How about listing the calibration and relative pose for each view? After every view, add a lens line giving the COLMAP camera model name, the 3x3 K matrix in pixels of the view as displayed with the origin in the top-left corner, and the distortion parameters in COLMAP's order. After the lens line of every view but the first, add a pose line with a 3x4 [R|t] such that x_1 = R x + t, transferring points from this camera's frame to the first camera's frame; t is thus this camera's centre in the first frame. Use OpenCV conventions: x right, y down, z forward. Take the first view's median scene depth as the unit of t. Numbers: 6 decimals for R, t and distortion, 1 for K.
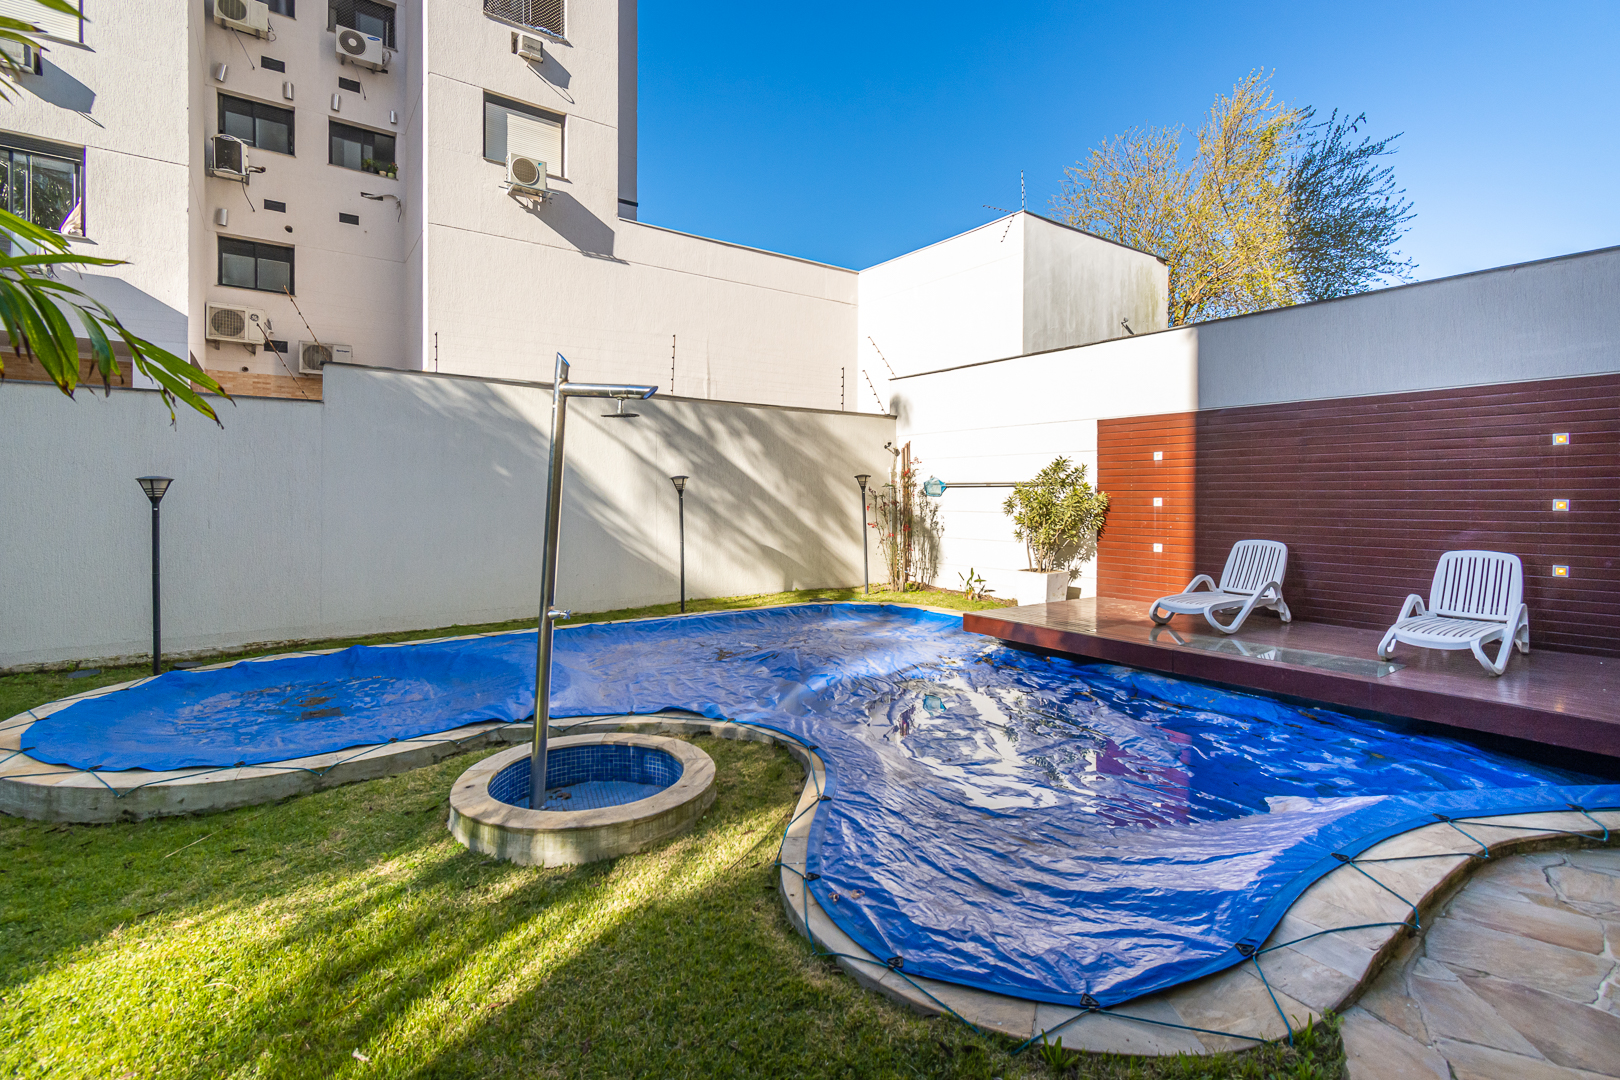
lens RADIAL K [[741.8, 0, 771.6], [0, 741.8, 502.9], [0, 0, 1]] dist [0.001664, 0.000413]
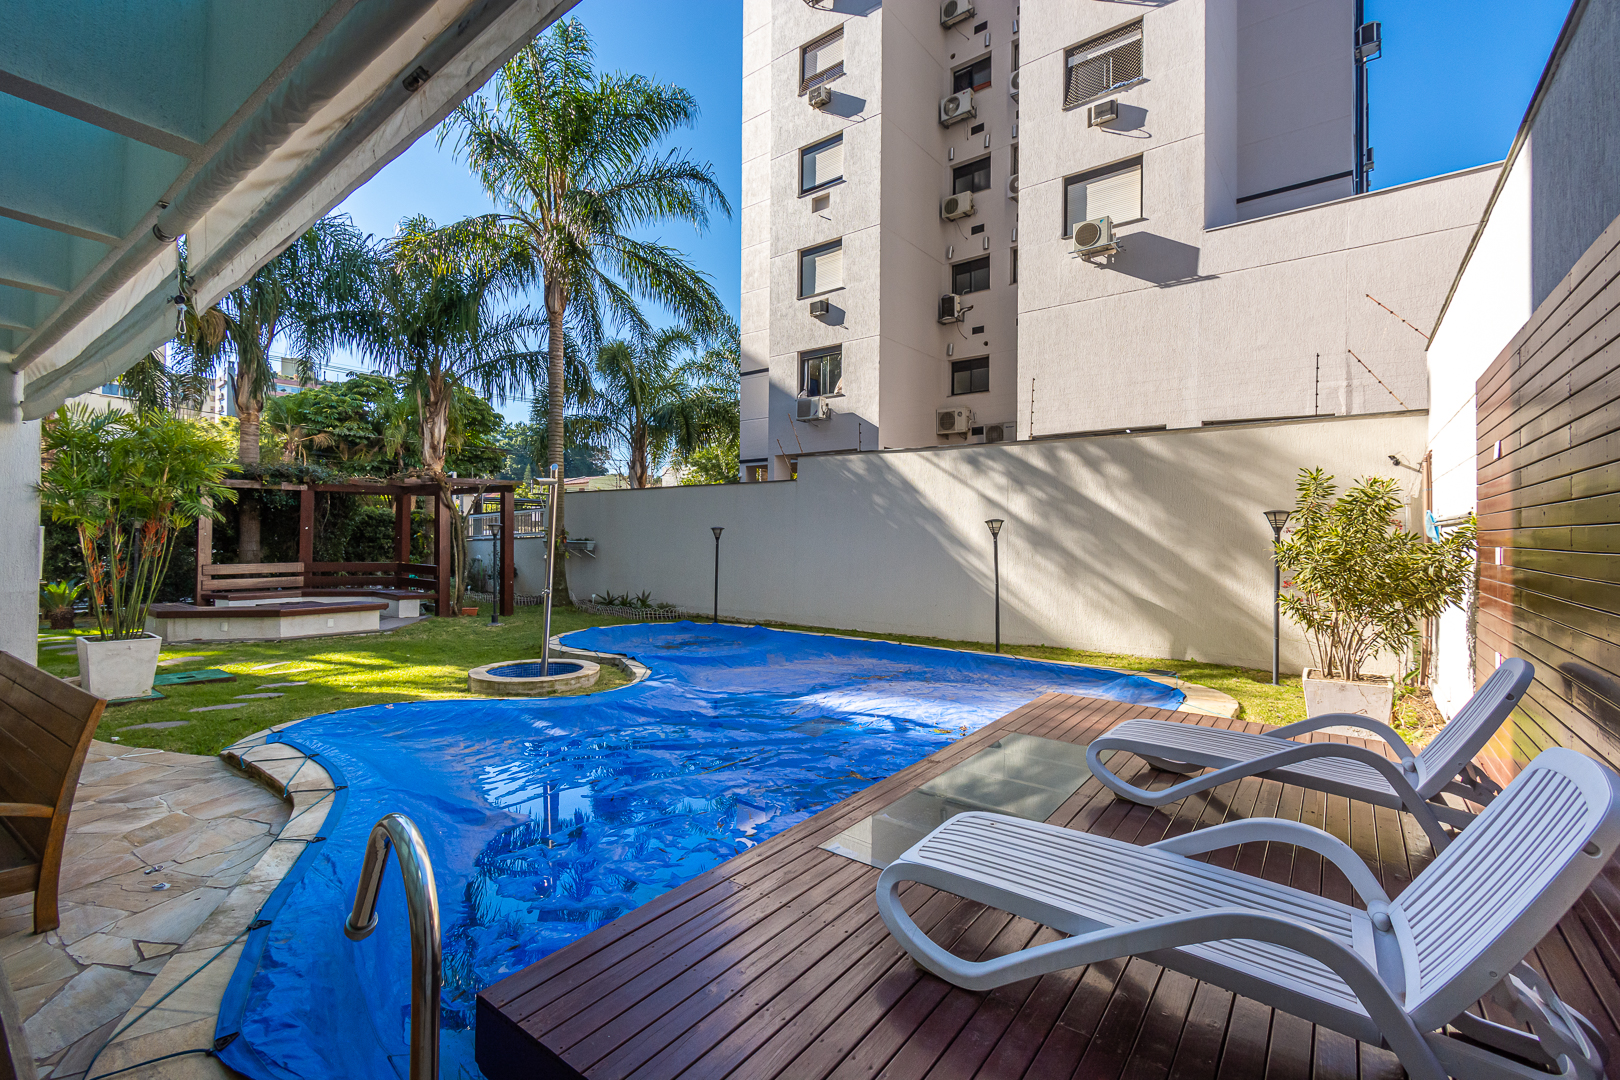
lens RADIAL K [[707.9, 0, 810.0], [0, 707.9, 540.0], [0, 0, 1]] dist [0.001151, 0.000141]
pose [[0.300866, 0.001323, -0.953666, 0.512802], [-0.014288, 0.999893, -0.003121, 0.001565], [0.953559, 0.014565, 0.300853, 0.314514]]
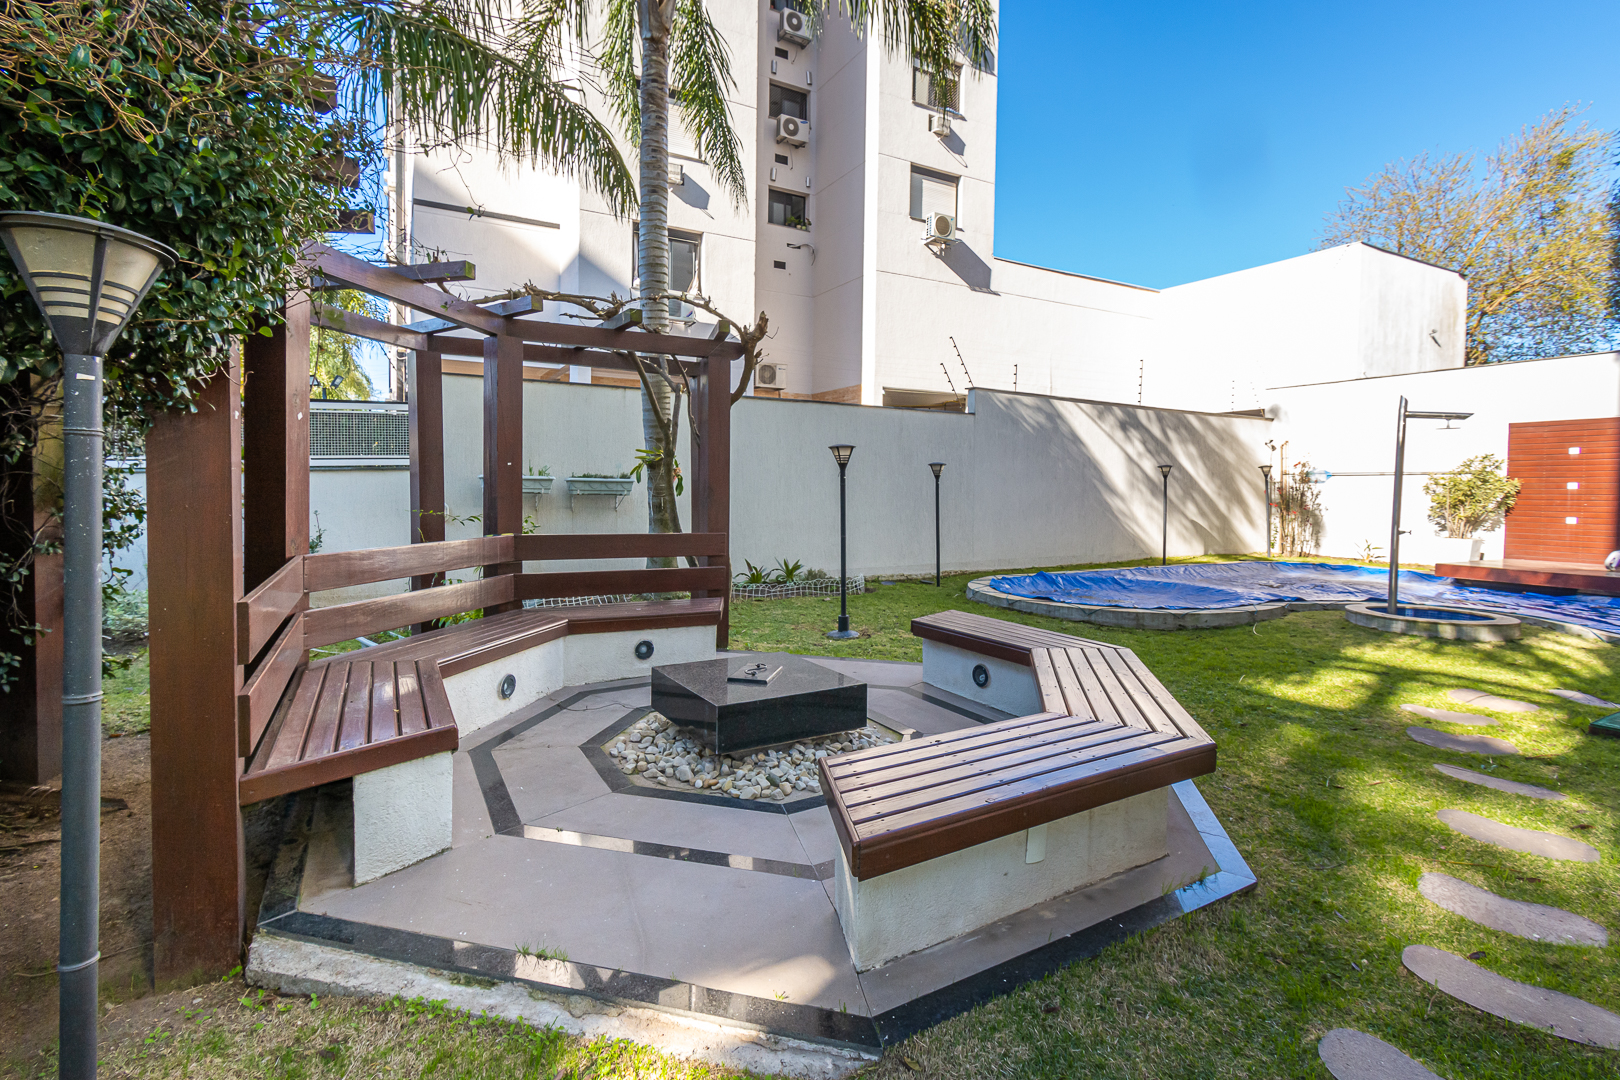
lens RADIAL K [[739.2, 0, 810.2], [0, 739.2, 509.7], [0, 0, 1]] dist [-0.001259, -0.000073]
pose [[0.995274, -0.000851, -0.097101, -0.426469], [0.002552, 0.999845, 0.017402, 0.009109], [0.097071, -0.017568, 0.995122, -0.266383]]
